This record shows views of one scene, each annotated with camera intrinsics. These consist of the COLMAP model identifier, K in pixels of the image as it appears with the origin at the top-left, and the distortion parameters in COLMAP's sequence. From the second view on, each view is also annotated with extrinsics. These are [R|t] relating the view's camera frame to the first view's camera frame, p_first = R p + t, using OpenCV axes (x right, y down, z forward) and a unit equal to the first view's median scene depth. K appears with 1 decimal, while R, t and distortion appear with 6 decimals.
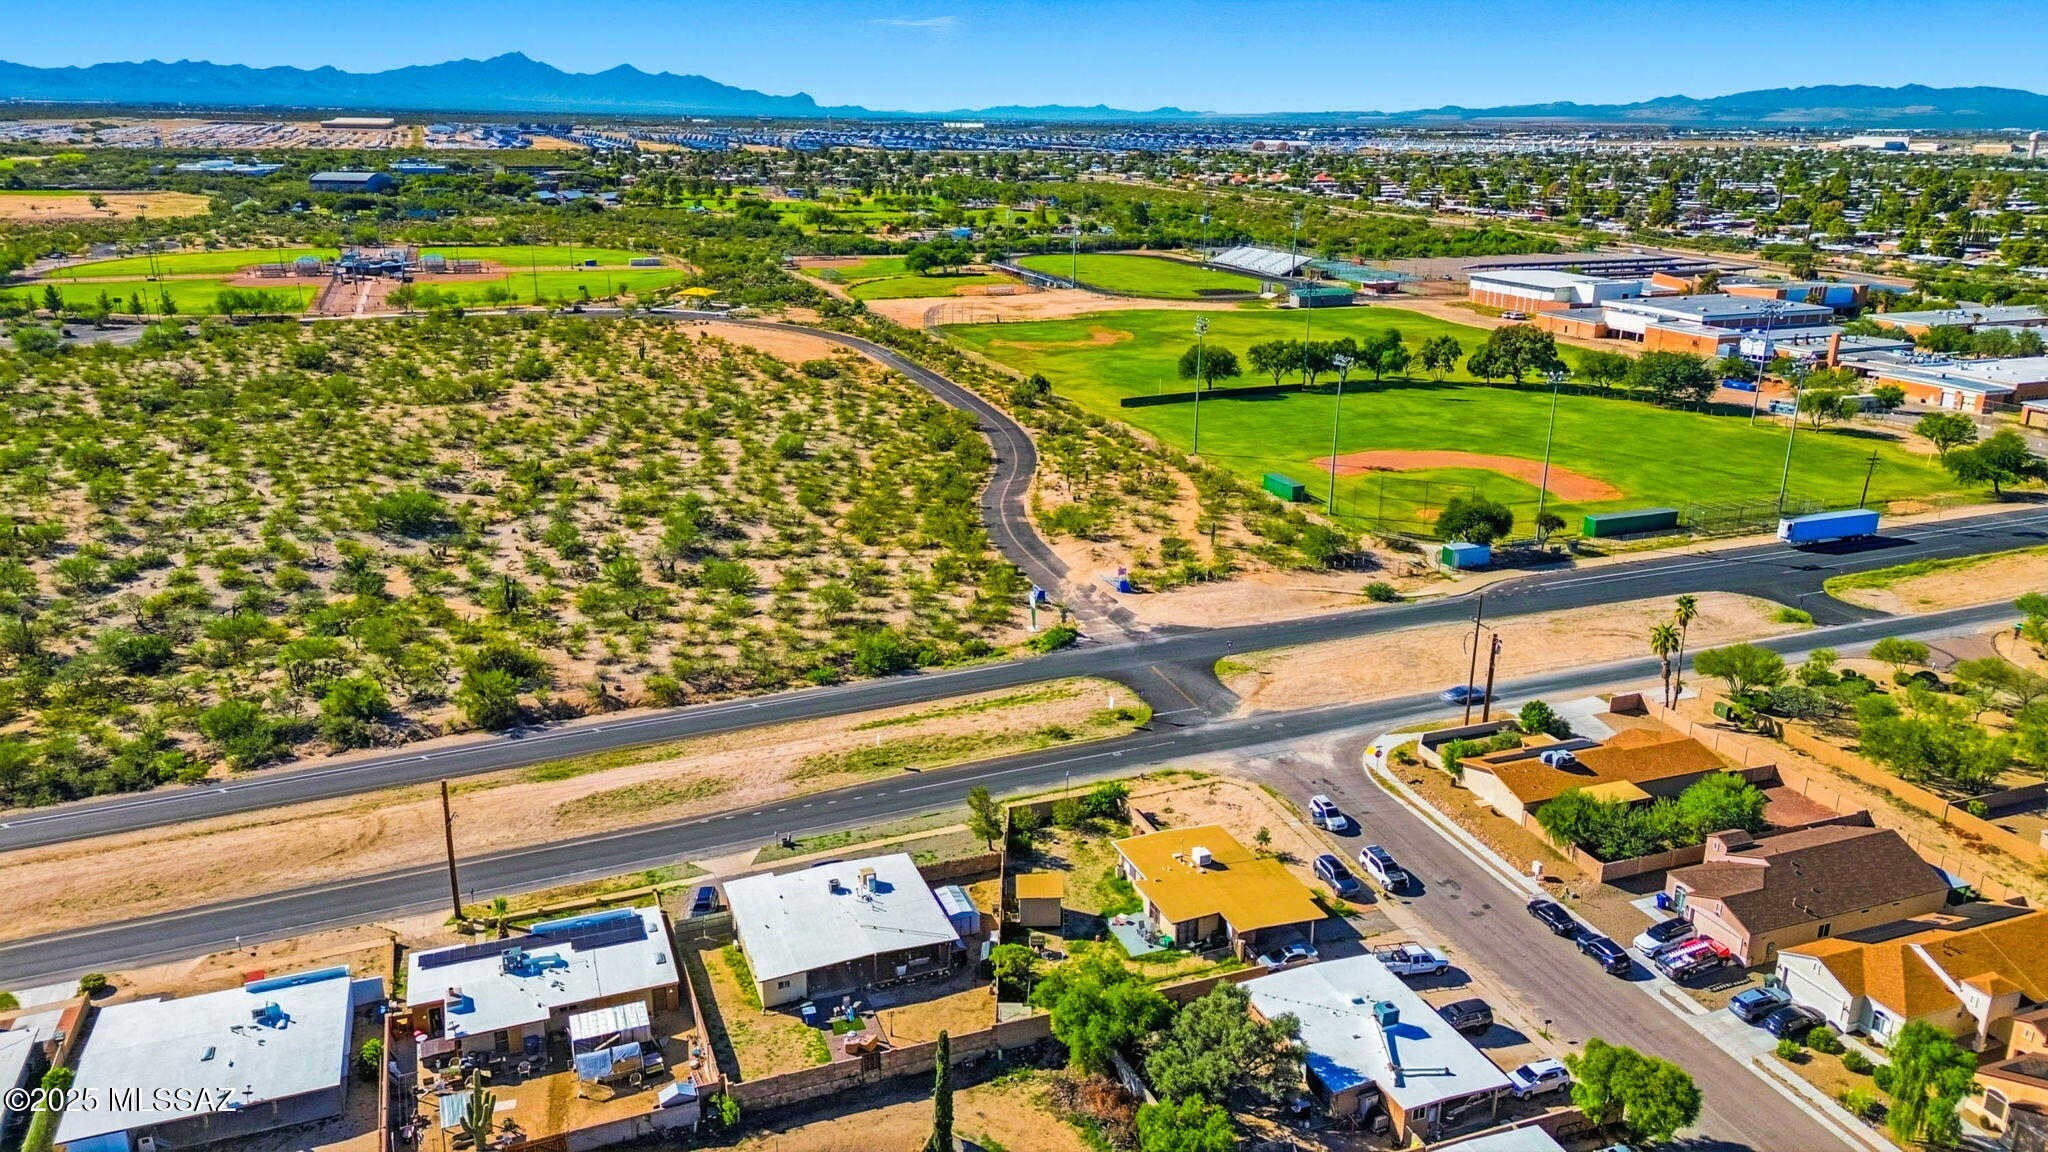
lens RADIAL K [[1437.2, 0, 1024.0], [0, 1437.2, 576.0], [0, 0, 1]] dist [0.138772, -0.334405]
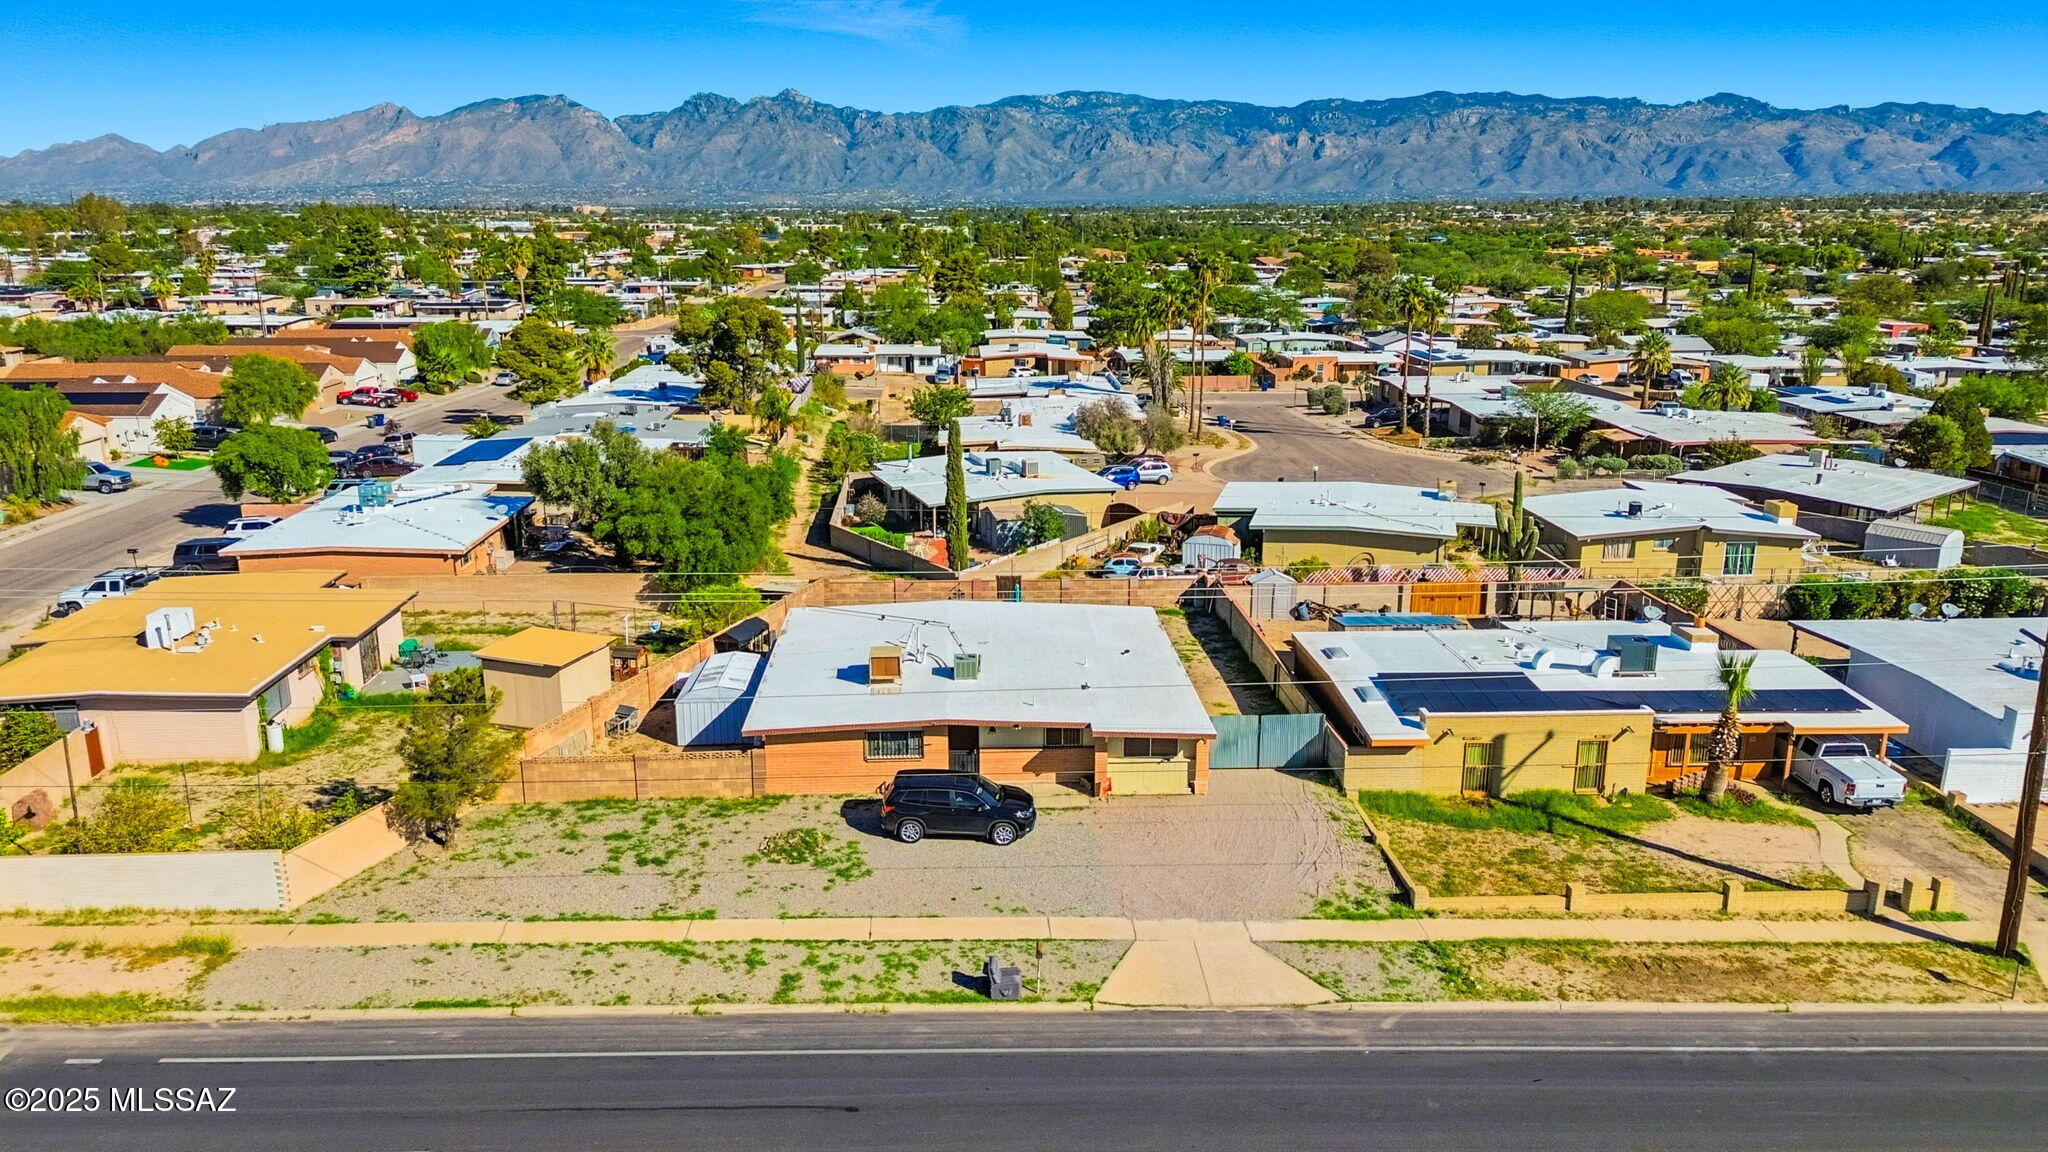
lens RADIAL K [[1446.2, 0, 1026.6], [0, 1446.2, 572.3], [0, 0, 1]] dist [0.068937, -0.066722]
pose [[-0.951346, -0.085193, 0.296113, -0.257035], [0.086482, 0.848559, 0.521985, -0.034420], [-0.295739, 0.522197, -0.799906, 1.240208]]
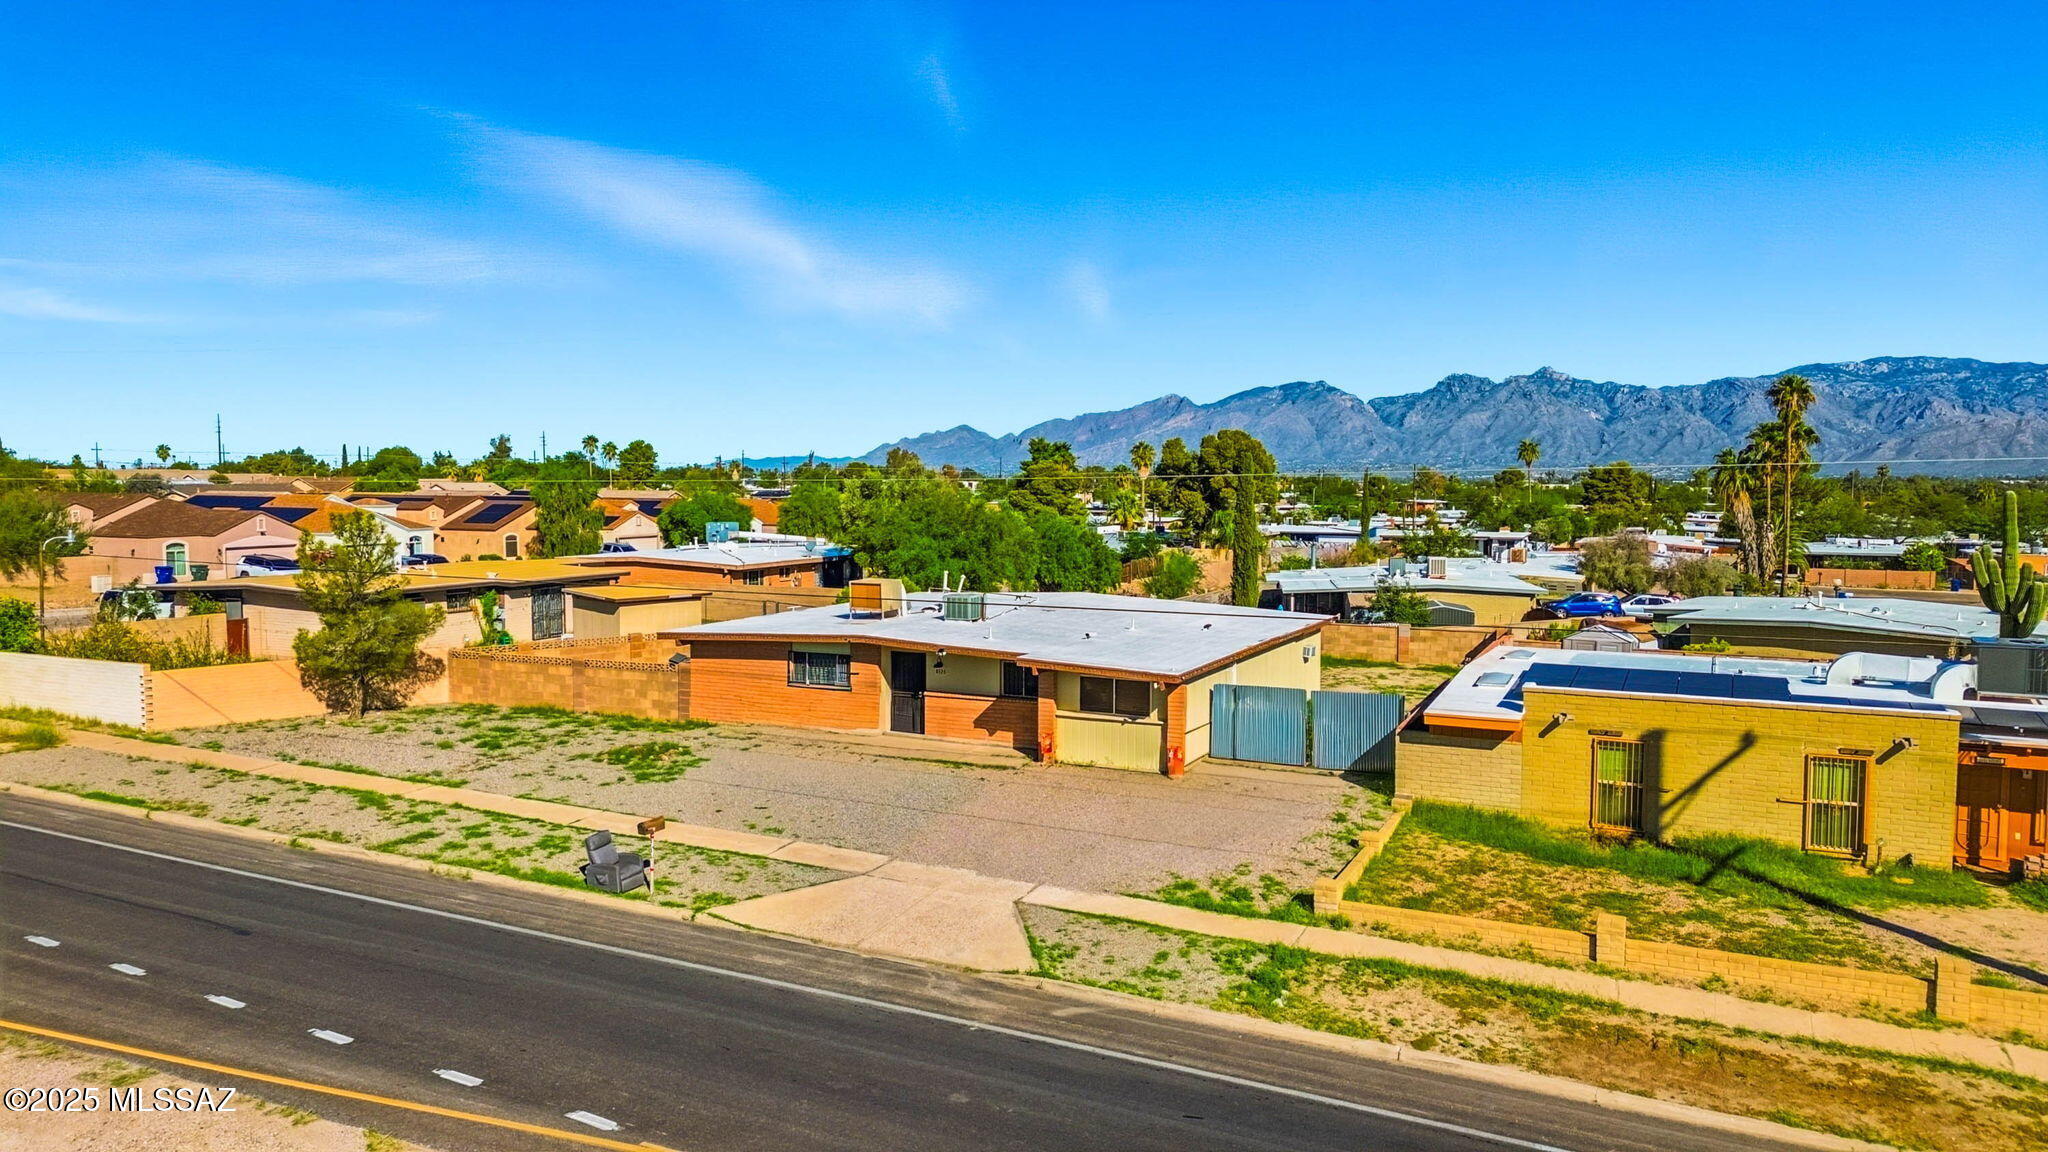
lens RADIAL K [[1446.2, 0, 1026.6], [0, 1446.2, 572.3], [0, 0, 1]] dist [0.068937, -0.066722]
pose [[-0.691669, -0.060339, 0.719689, -0.364531], [0.213065, 0.935104, 0.283169, 0.103720], [-0.690070, 0.349200, -0.633926, 1.125698]]
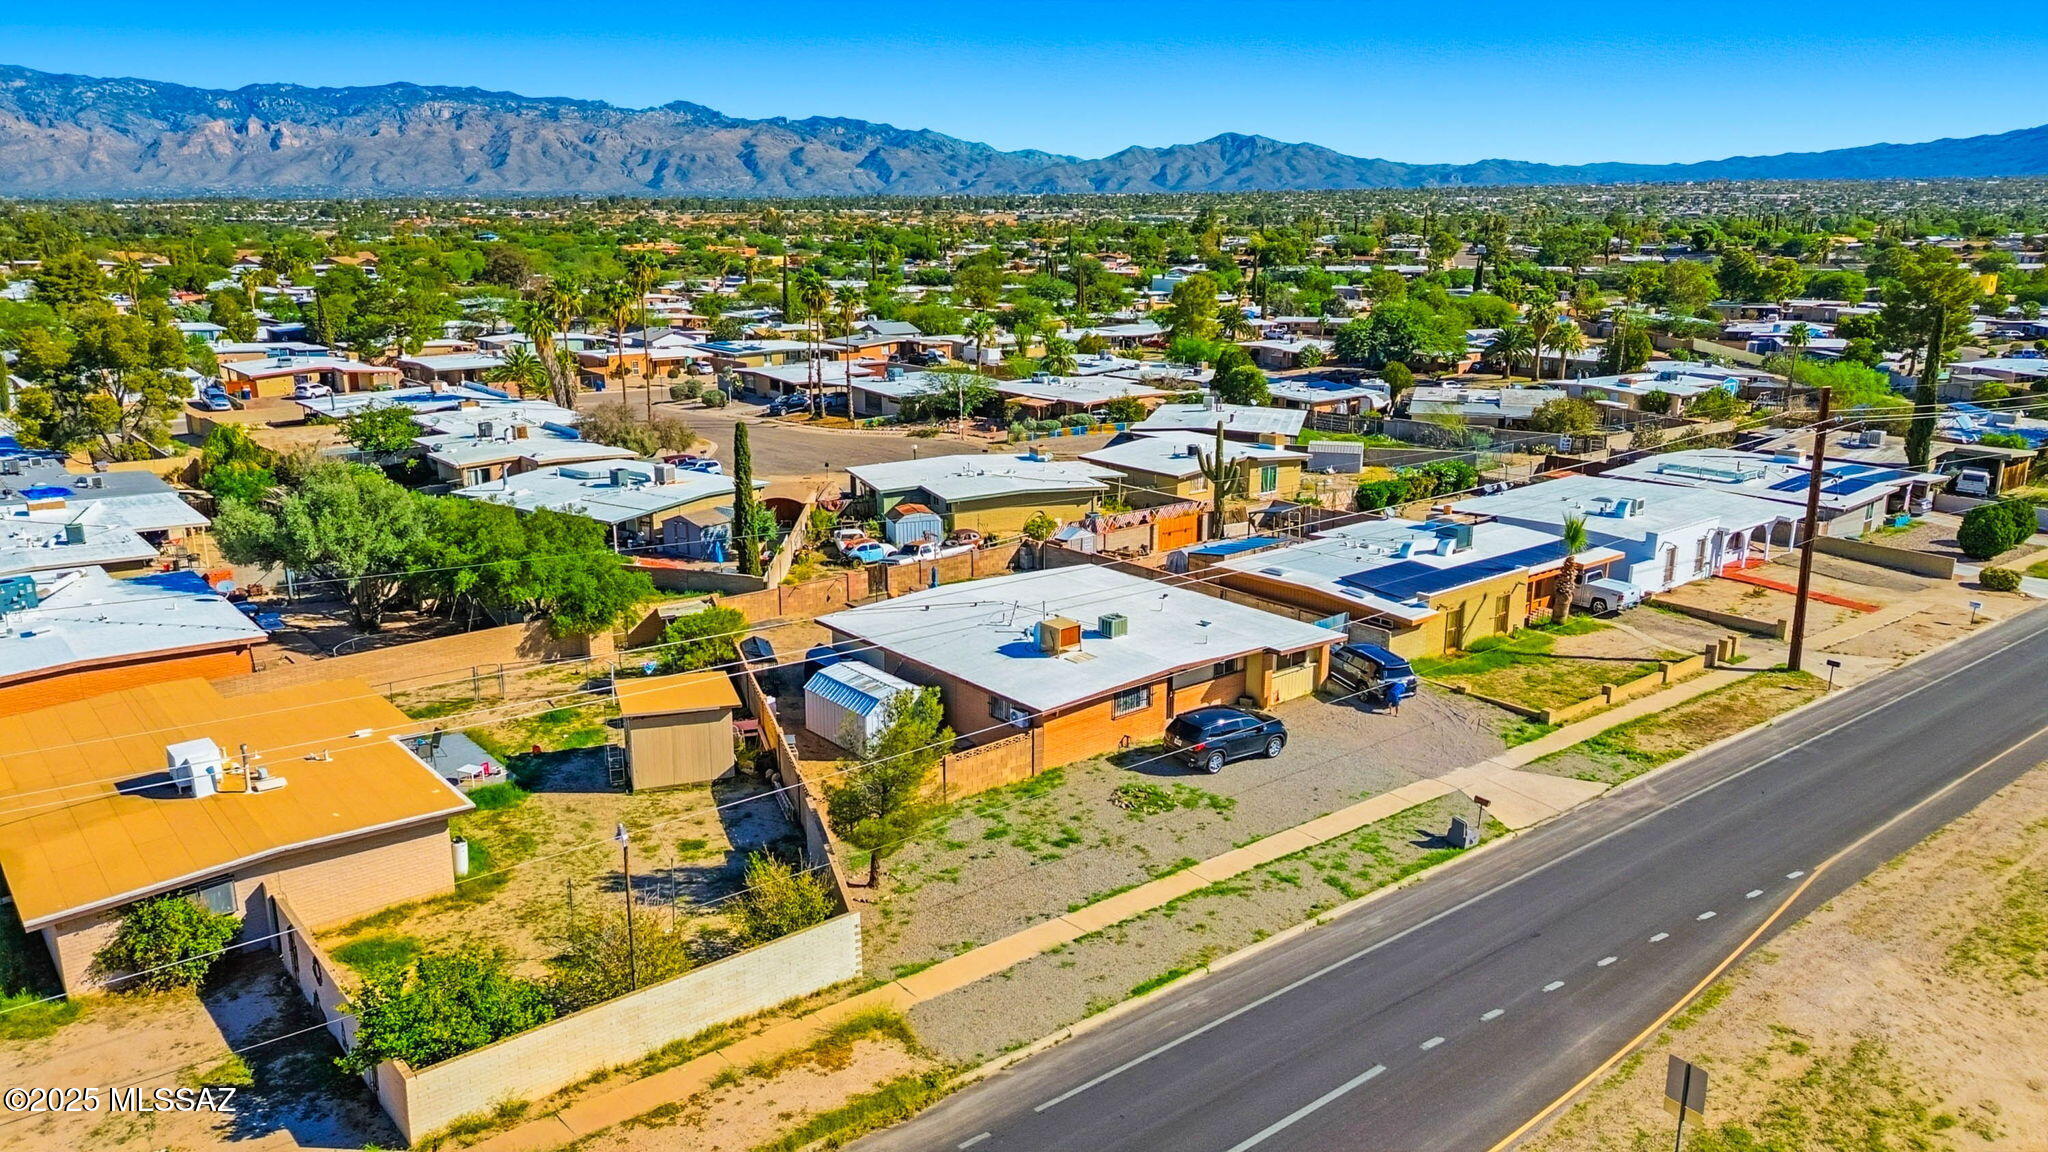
lens RADIAL K [[1446.2, 0, 1026.6], [0, 1446.2, 572.3], [0, 0, 1]] dist [0.068937, -0.066722]
pose [[-0.944605, 0.072275, -0.320154, 0.044464], [-0.109783, 0.849689, 0.515729, -0.040938], [0.309305, 0.522307, -0.794686, 1.270021]]
